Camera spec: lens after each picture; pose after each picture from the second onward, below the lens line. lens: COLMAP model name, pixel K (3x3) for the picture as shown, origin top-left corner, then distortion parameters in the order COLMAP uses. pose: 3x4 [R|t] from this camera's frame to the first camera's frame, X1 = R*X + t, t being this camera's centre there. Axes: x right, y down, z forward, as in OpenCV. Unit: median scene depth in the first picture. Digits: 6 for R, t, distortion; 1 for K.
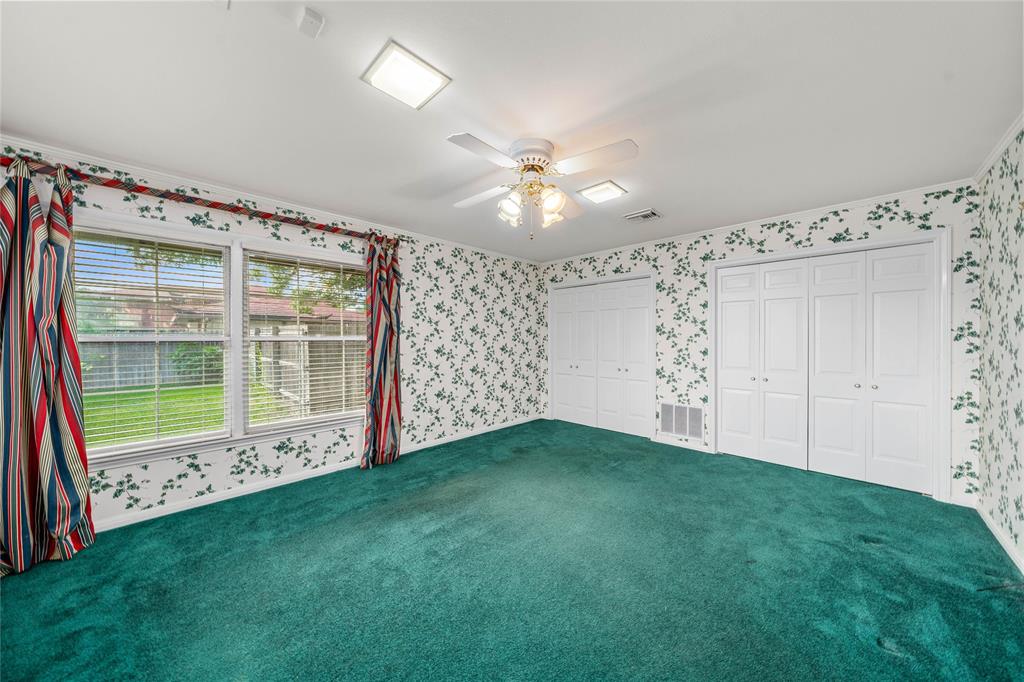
lens RADIAL K [[350.7, 0, 518.0], [0, 350.7, 340.9], [0, 0, 1]] dist [-0.002343, 0.000051]
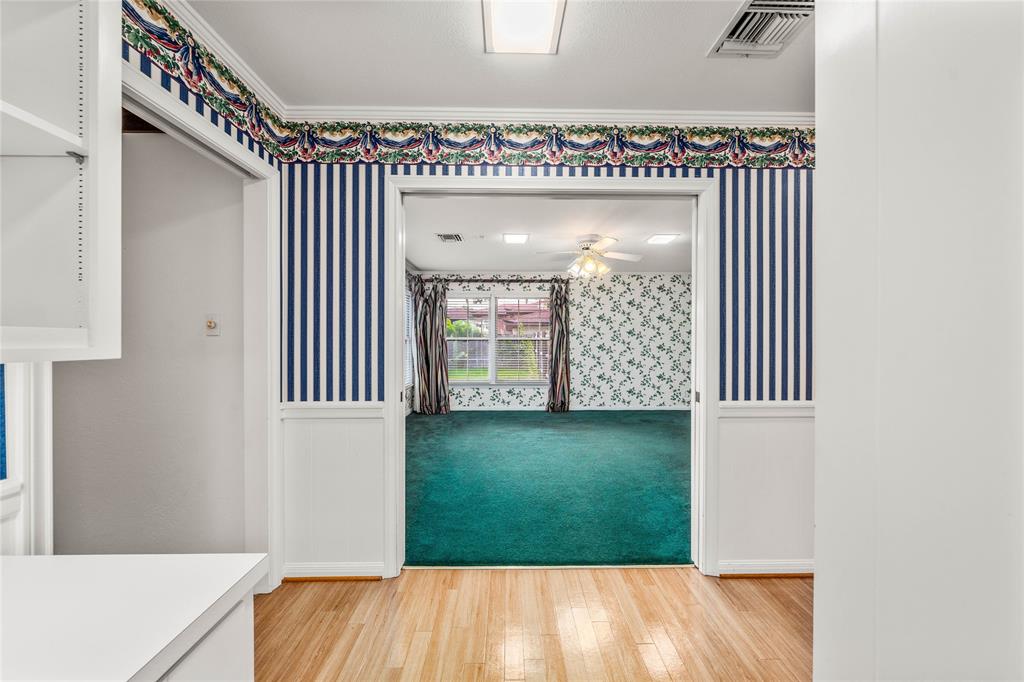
lens RADIAL K [[350.7, 0, 509.1], [0, 350.7, 340.2], [0, 0, 1]] dist [-0.002343, 0.000051]
pose [[0.703801, 0.002262, -0.710394, 0.749548], [-0.006122, 0.999977, -0.002881, 0.007161], [0.710371, 0.006377, 0.703799, -0.429862]]
